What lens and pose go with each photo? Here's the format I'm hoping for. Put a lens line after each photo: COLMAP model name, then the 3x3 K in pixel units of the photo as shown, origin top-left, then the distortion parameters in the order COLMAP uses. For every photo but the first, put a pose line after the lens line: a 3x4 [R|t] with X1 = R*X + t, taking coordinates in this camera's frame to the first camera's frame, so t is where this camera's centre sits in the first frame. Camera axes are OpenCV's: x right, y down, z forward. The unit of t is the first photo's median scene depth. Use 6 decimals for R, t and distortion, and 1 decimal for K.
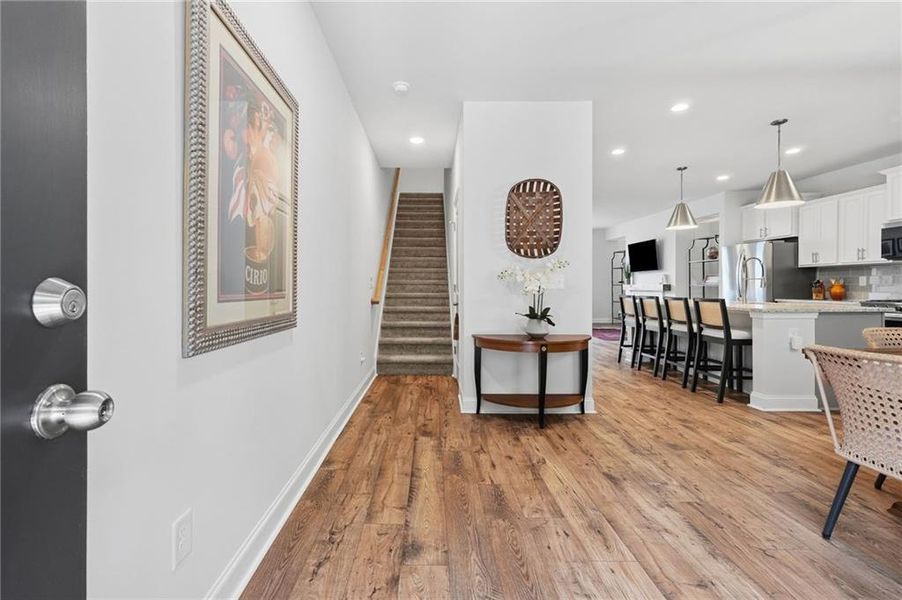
lens RADIAL K [[405.3, 0, 428.0], [0, 405.3, 291.2], [0, 0, 1]] dist [-0.001296, 0.001428]
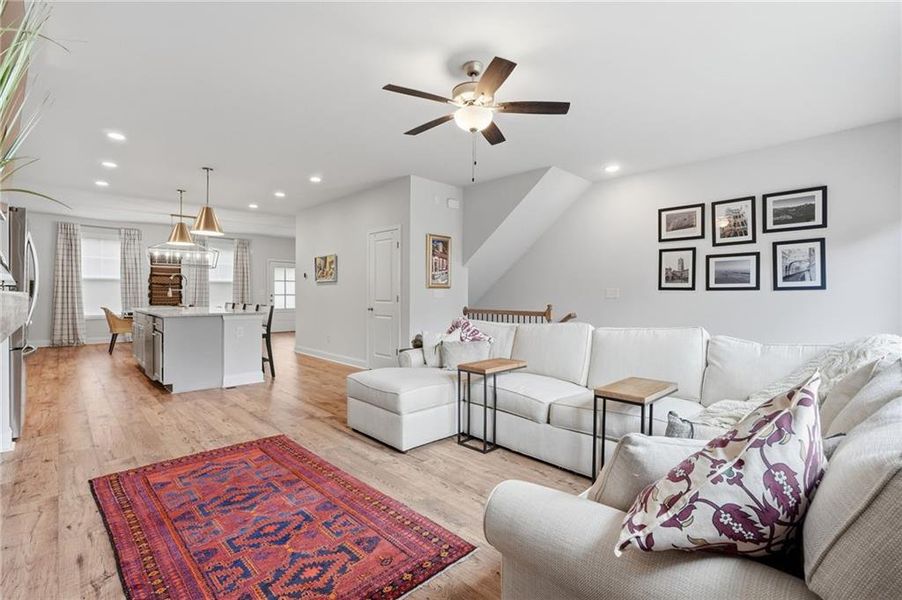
lens RADIAL K [[405.6, 0, 448.1], [0, 405.6, 297.6], [0, 0, 1]] dist [-0.004059, -0.000038]
pose [[-0.713776, 0.004605, -0.700359, 1.037661], [-0.011047, 0.999780, 0.017832, -0.037354], [0.700287, 0.020464, -0.713568, 2.412114]]
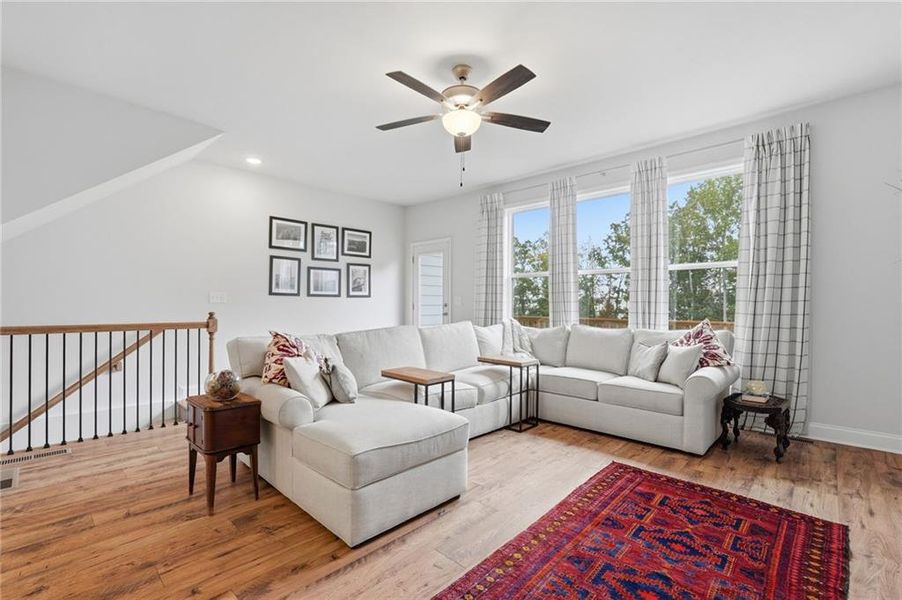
lens RADIAL K [[400.5, 0, 448.5], [0, 400.5, 305.3], [0, 0, 1]] dist [-0.009783, 0.000325]
pose [[0.727202, 0.011565, -0.686326, 0.980577], [-0.018500, 0.999825, -0.002755, -0.022398], [0.686174, 0.014700, 0.727289, 1.570939]]
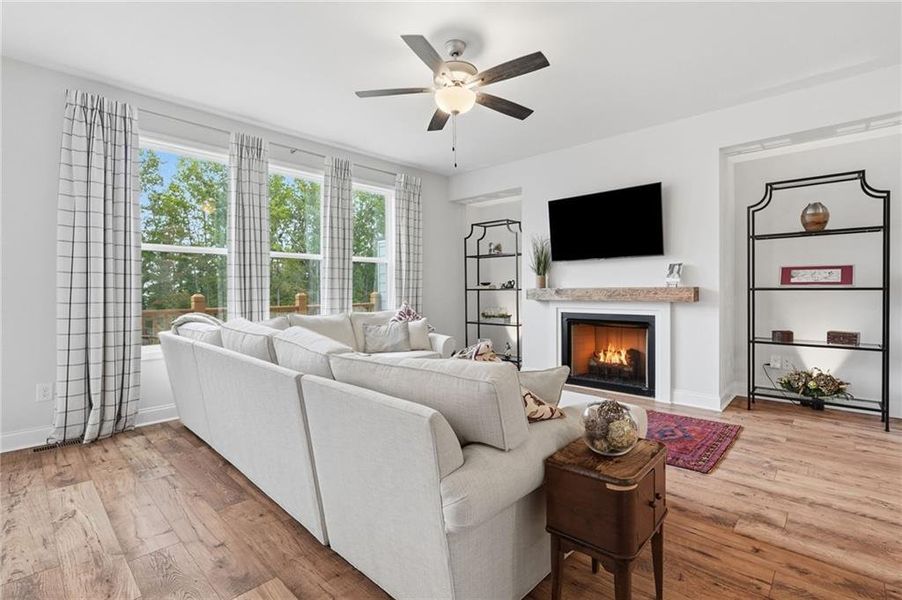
lens RADIAL K [[417.3, 0, 463.0], [0, 417.3, 295.9], [0, 0, 1]] dist [-0.010979, 0.000336]
pose [[0.671628, -0.008141, 0.740844, 0.167010], [0.012290, 0.999924, -0.000154, -0.018574], [-0.740787, 0.009209, 0.671677, 1.610504]]
